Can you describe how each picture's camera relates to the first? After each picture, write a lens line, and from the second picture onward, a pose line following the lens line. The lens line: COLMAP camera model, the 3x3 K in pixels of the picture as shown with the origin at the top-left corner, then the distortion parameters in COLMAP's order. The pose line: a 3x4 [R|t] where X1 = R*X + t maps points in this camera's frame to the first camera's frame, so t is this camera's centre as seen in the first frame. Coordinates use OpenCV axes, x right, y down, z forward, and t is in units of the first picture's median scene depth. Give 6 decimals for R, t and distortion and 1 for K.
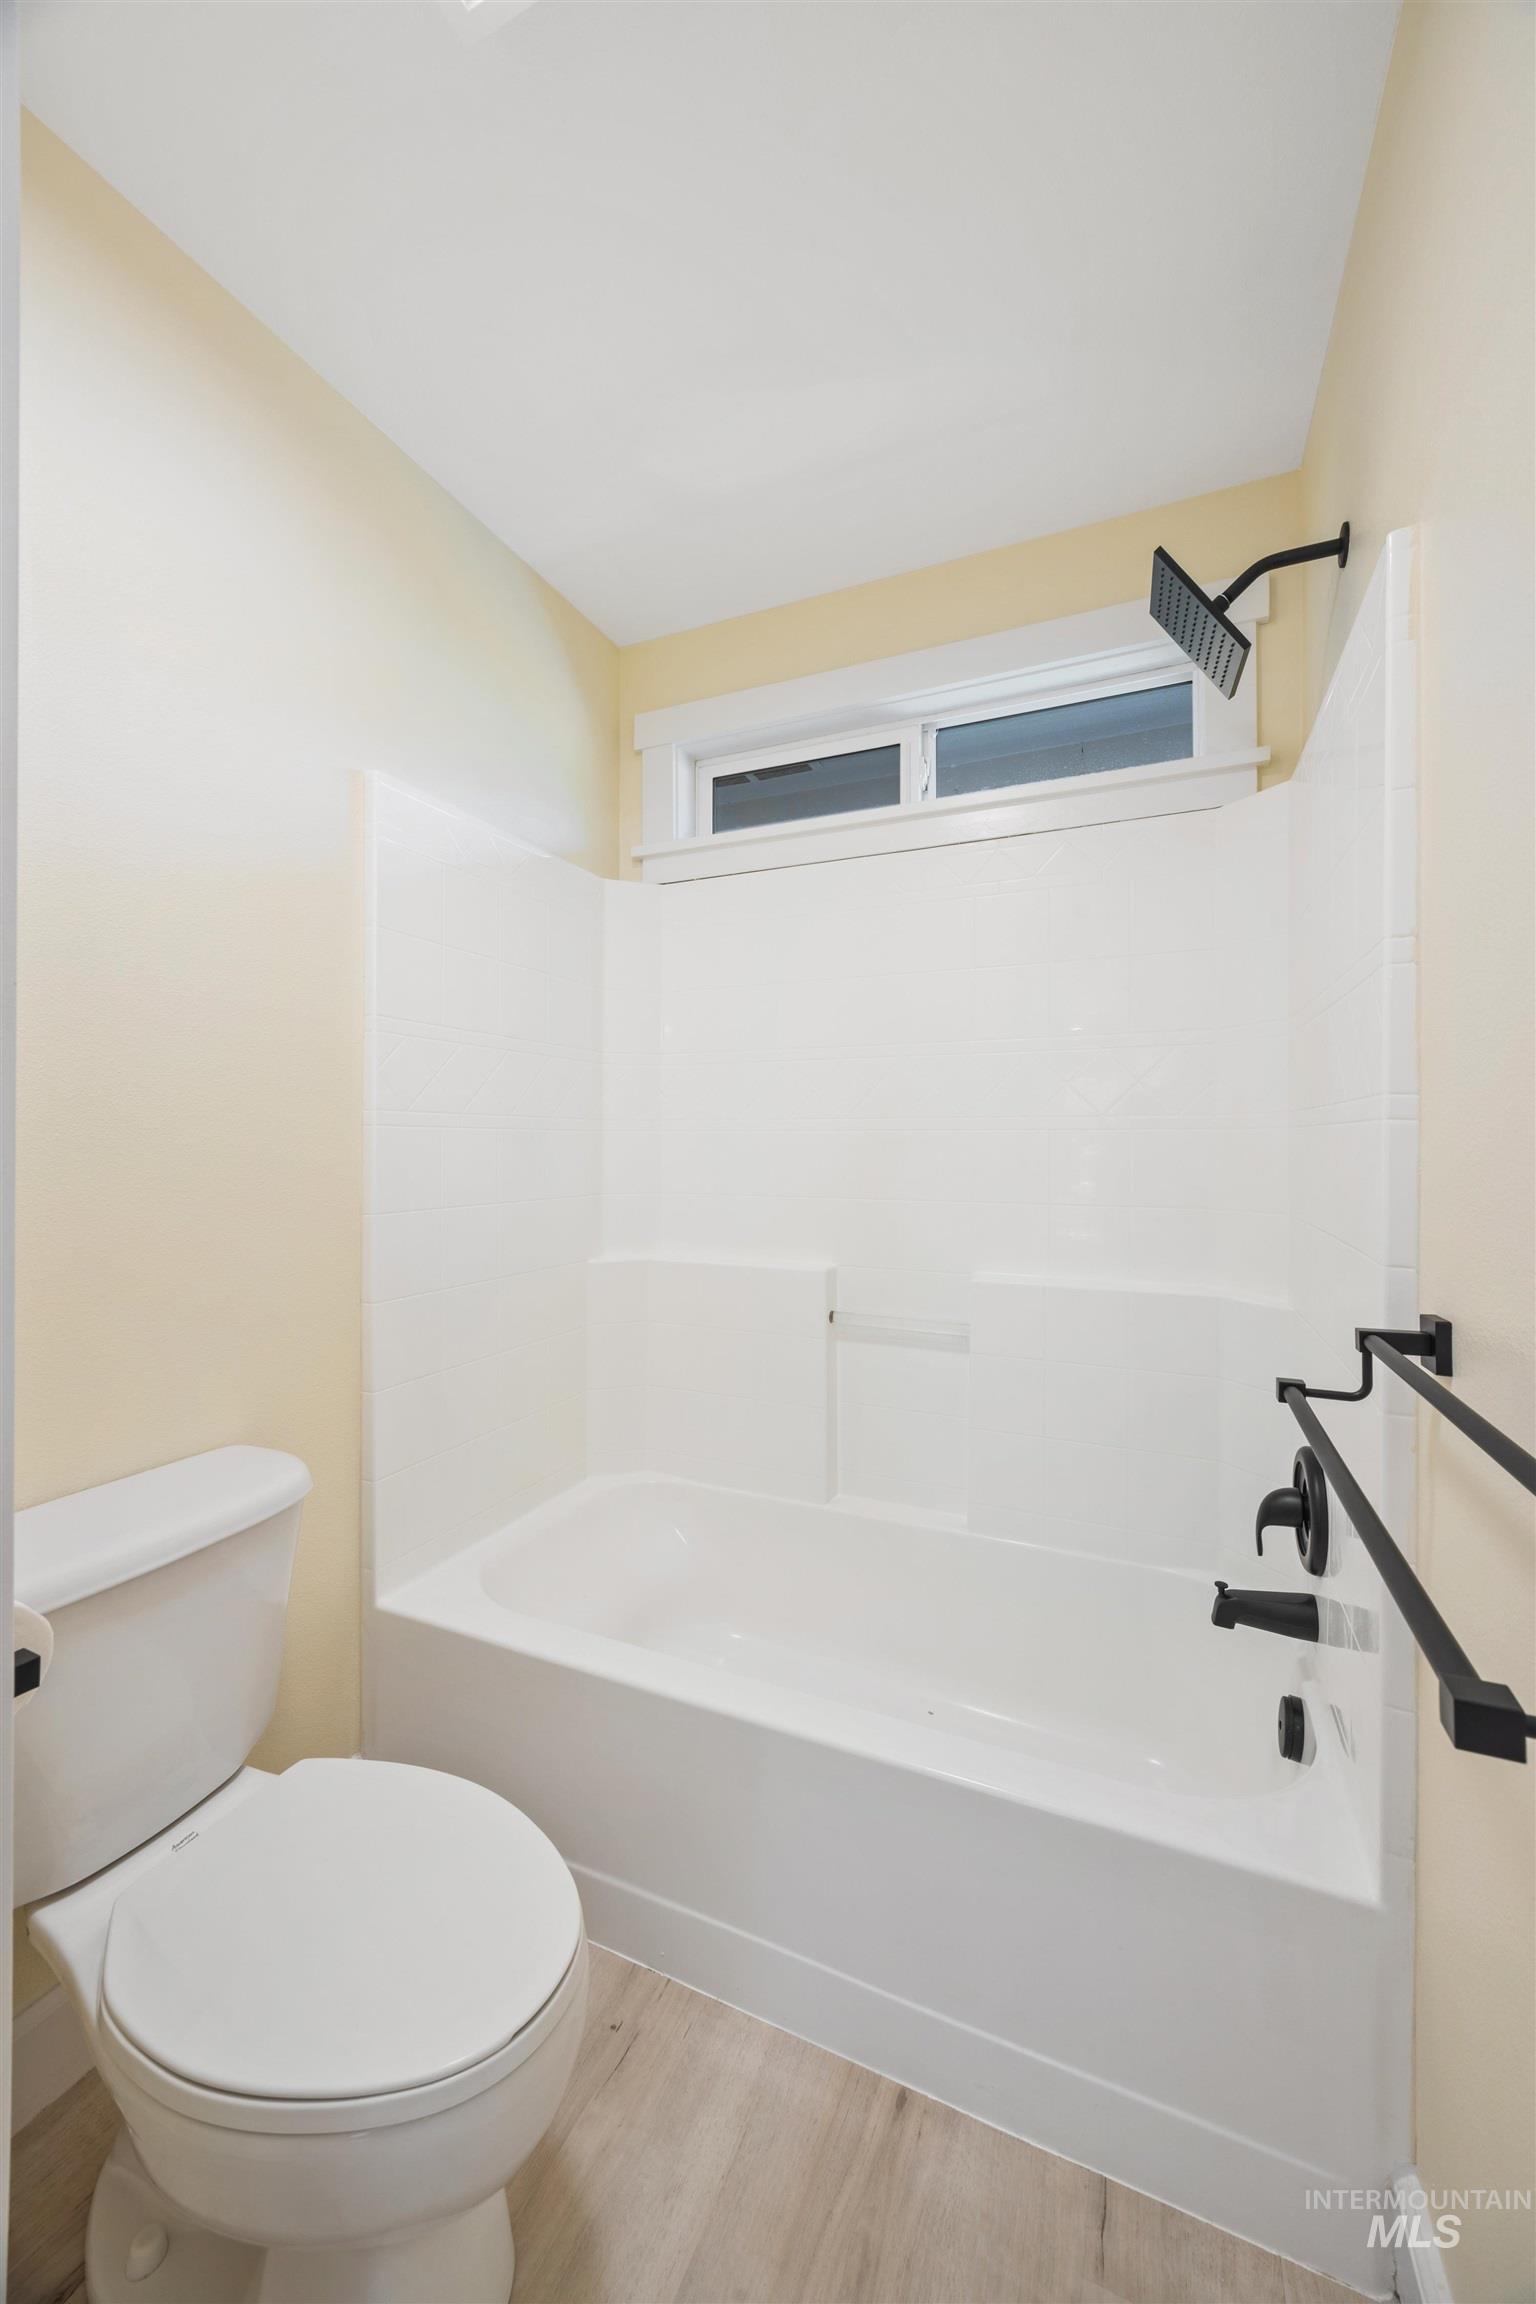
lens RADIAL K [[878.2, 0, 766.4], [0, 878.2, 1139.1], [0, 0, 1]] dist [-0.000776, 0.001217]
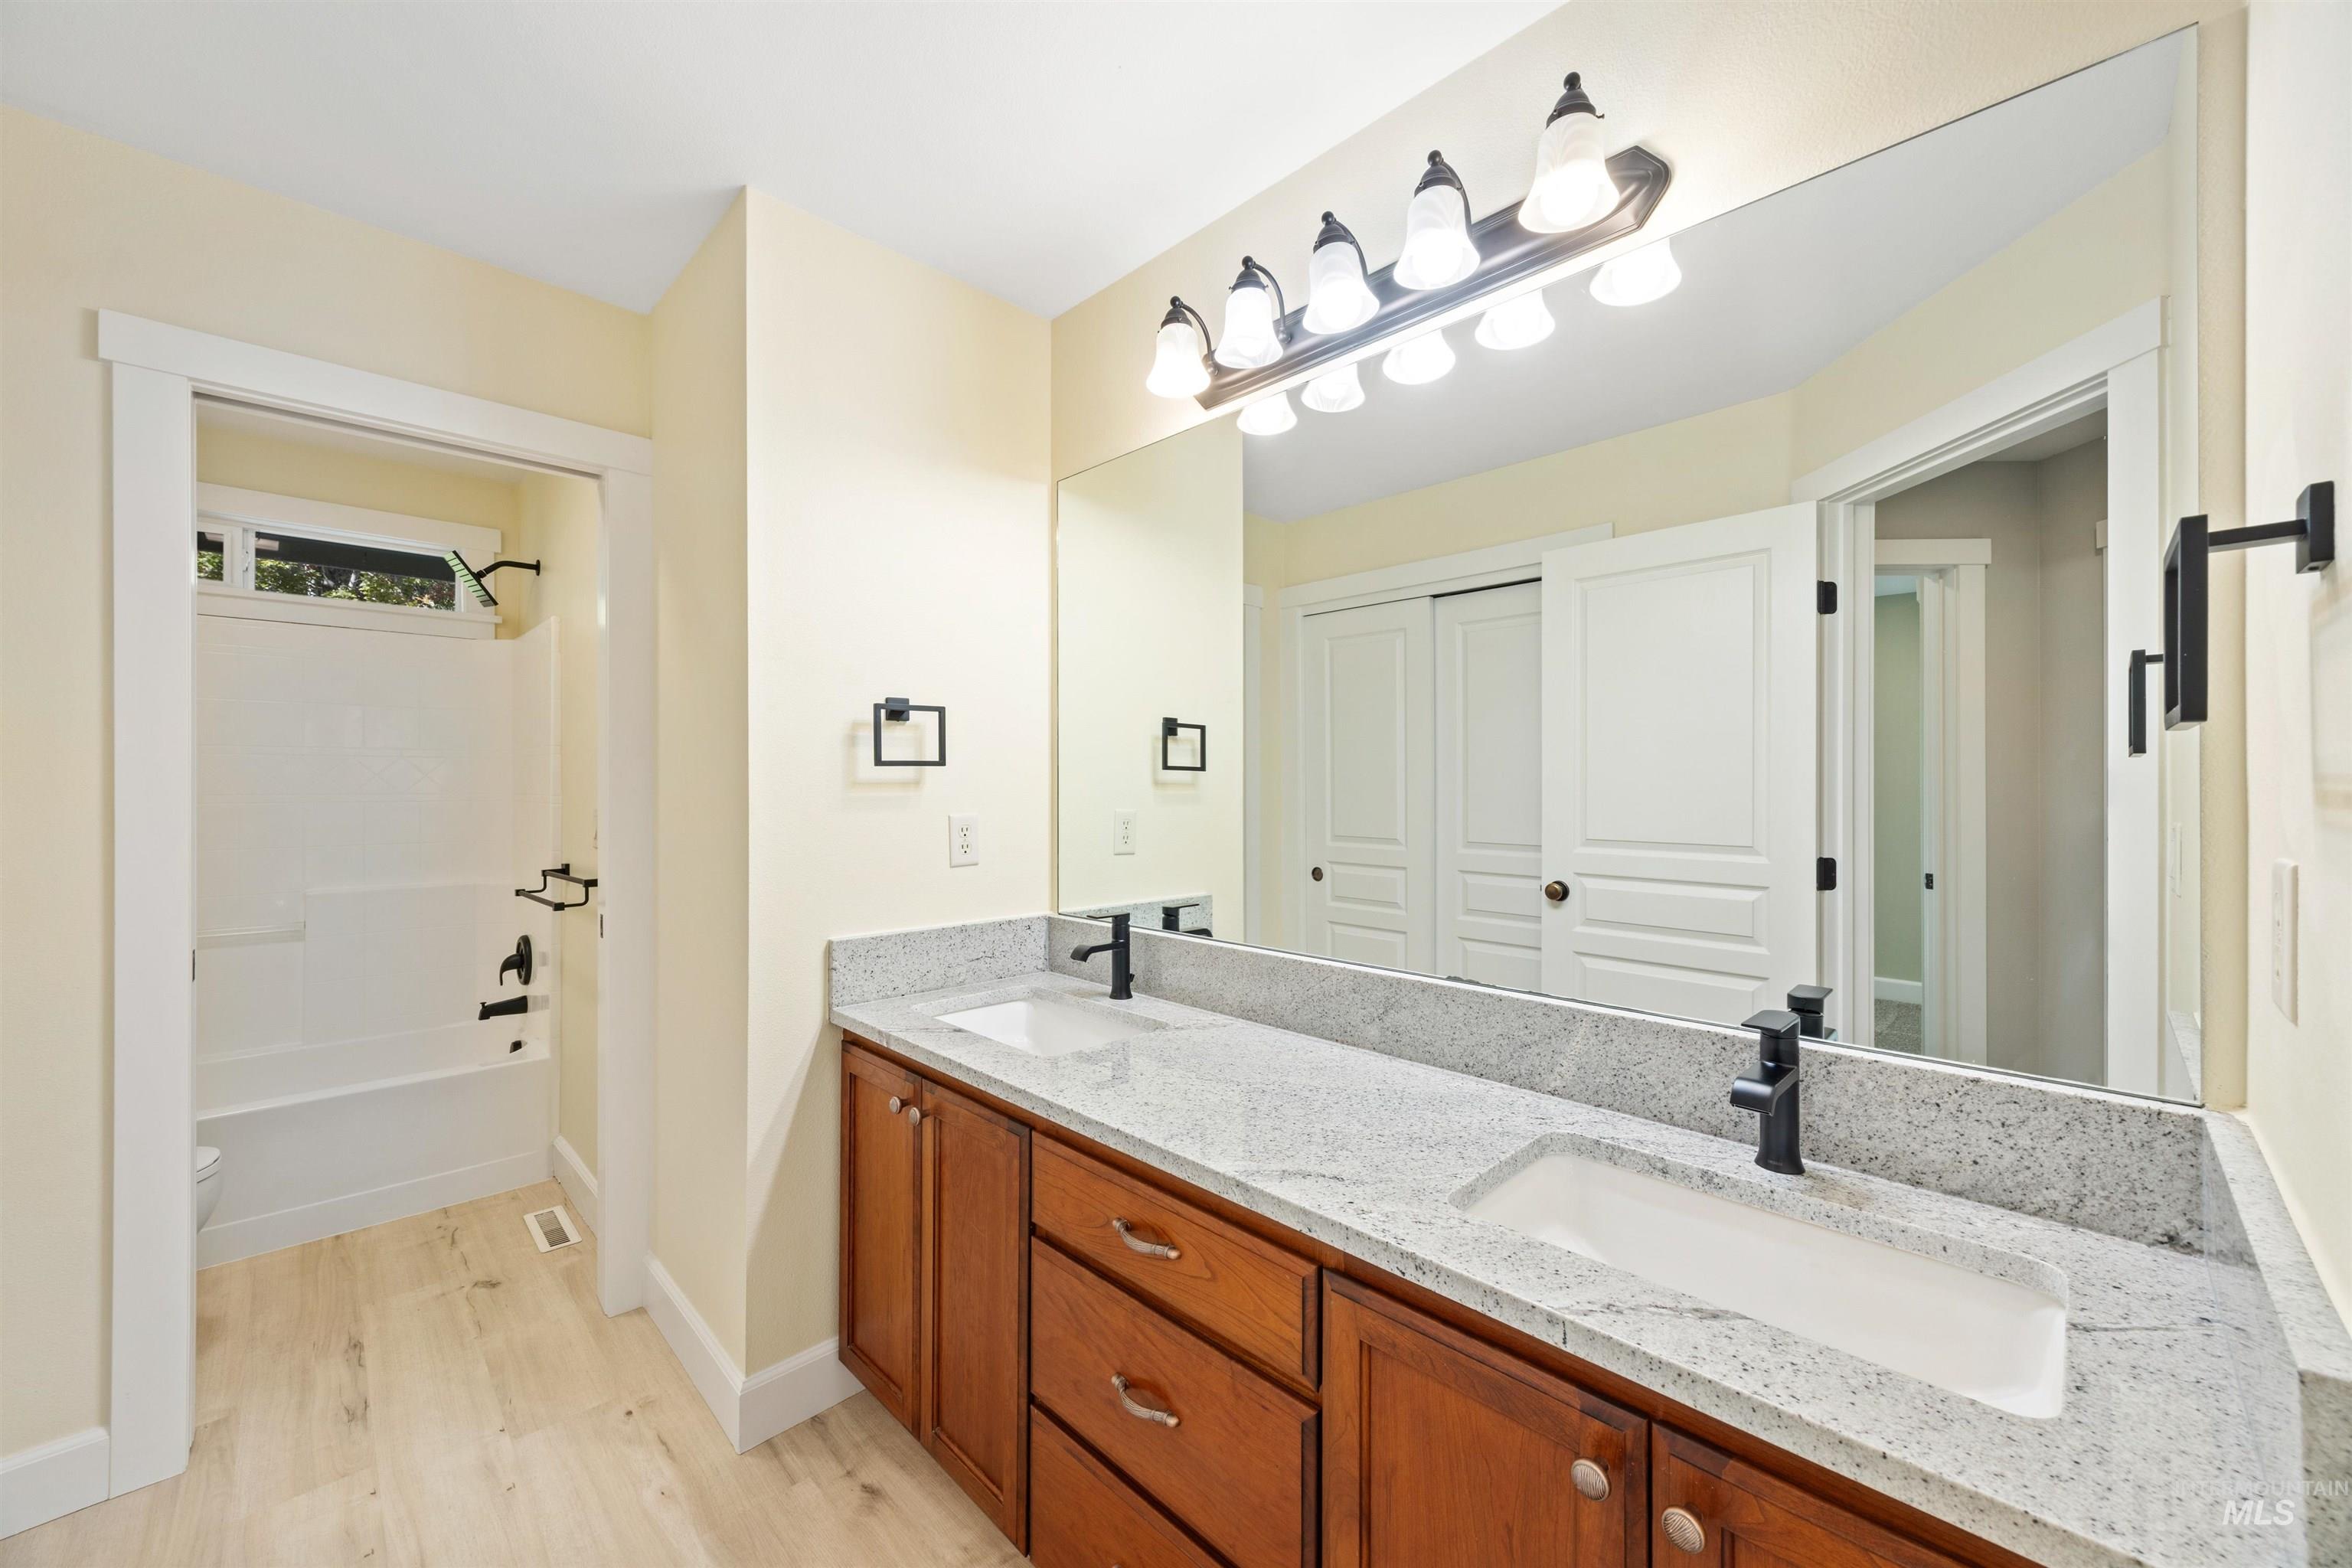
lens RADIAL K [[896.5, 0, 1175.7], [0, 896.5, 786.7], [0, 0, 1]] dist [-0.000776, 0.001217]
pose [[0.364315, 0.004352, 0.931266, -1.023598], [0.006016, 0.999957, -0.007027, -0.028122], [-0.931256, 0.008162, 0.364273, -1.568116]]
